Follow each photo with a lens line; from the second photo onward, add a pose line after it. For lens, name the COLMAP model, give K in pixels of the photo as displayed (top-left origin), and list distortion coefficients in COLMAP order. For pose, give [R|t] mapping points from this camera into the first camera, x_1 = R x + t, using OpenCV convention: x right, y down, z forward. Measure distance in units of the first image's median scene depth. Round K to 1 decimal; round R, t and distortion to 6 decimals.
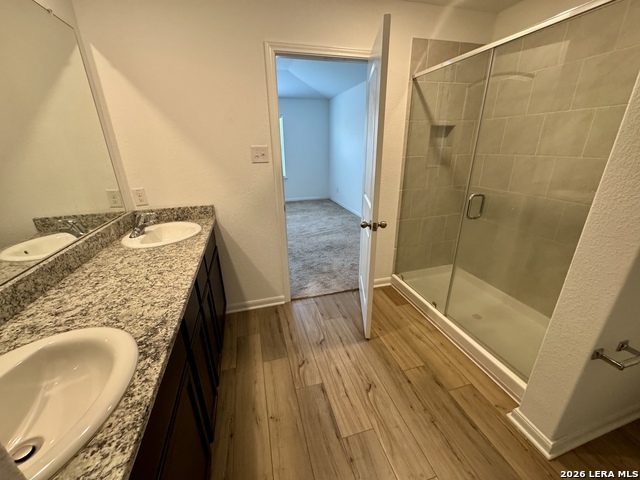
lens RADIAL K [[255.4, 0, 320.0], [0, 255.4, 240.0], [0, 0, 1]] dist [-0.010848, 0.000178]
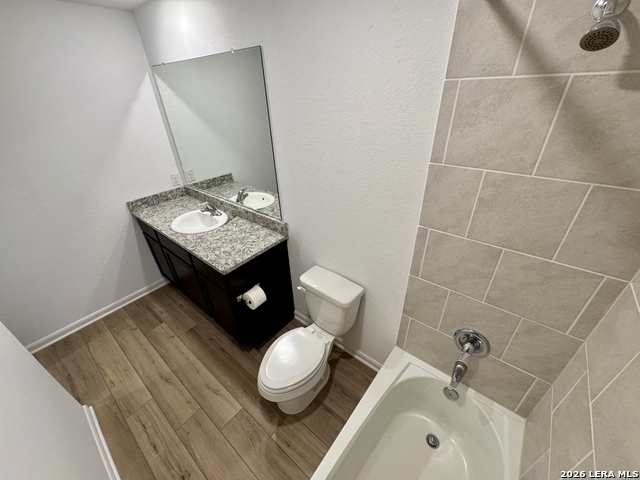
lens RADIAL K [[255.4, 0, 320.0], [0, 255.4, 240.0], [0, 0, 1]] dist [-0.010848, 0.000178]
pose [[-0.821710, 0.333845, -0.461888, -0.426352], [-0.148417, 0.657143, 0.739010, -1.248351], [0.550241, 0.675803, -0.490433, 2.190018]]
